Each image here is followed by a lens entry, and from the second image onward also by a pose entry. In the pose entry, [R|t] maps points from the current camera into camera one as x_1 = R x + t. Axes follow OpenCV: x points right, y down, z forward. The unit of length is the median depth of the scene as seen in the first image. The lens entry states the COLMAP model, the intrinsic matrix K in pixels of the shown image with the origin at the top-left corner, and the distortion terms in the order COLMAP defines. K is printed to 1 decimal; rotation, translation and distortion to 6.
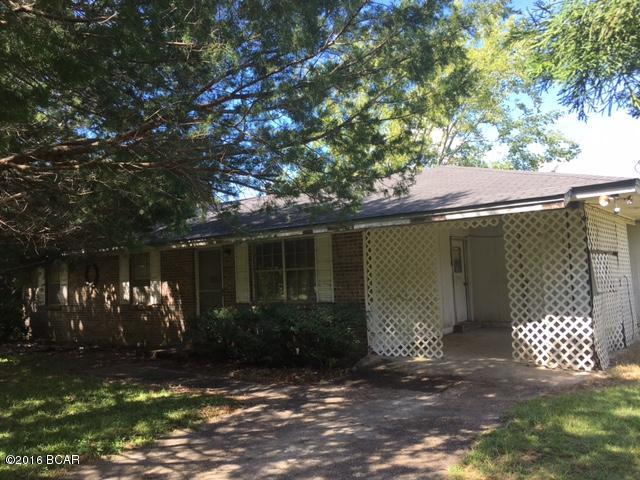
lens RADIAL K [[541.3, 0, 323.0], [0, 541.3, 237.8], [0, 0, 1]] dist [0.083786, -0.109101]
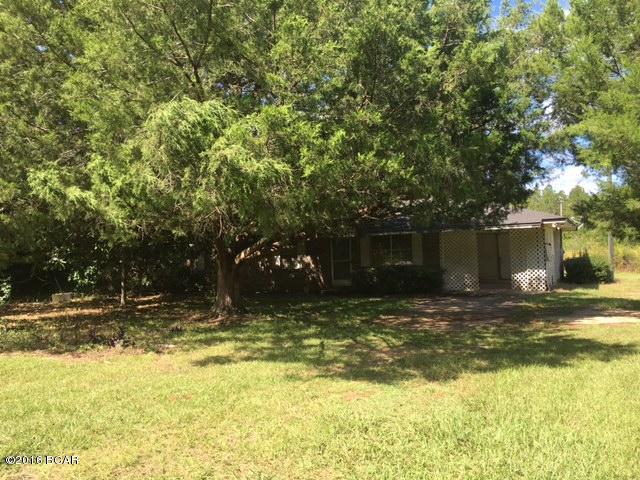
lens RADIAL K [[541.3, 0, 317.9], [0, 541.3, 239.4], [0, 0, 1]] dist [0.083786, -0.109101]
pose [[0.987807, 0.023890, 0.153837, -0.453085], [-0.027908, 0.999322, 0.024010, -0.012761], [-0.153159, -0.028010, 0.987805, -0.641623]]
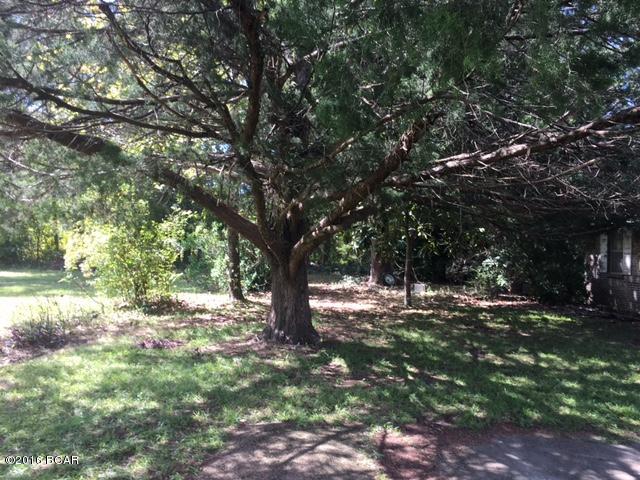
lens RADIAL K [[541.3, 0, 318.9], [0, 541.3, 236.5], [0, 0, 1]] dist [0.083786, -0.109101]
pose [[0.579898, 0.048282, -0.813257, -0.003340], [-0.001889, 0.998319, 0.057921, 0.004570], [0.814687, -0.032052, 0.579015, -0.023668]]
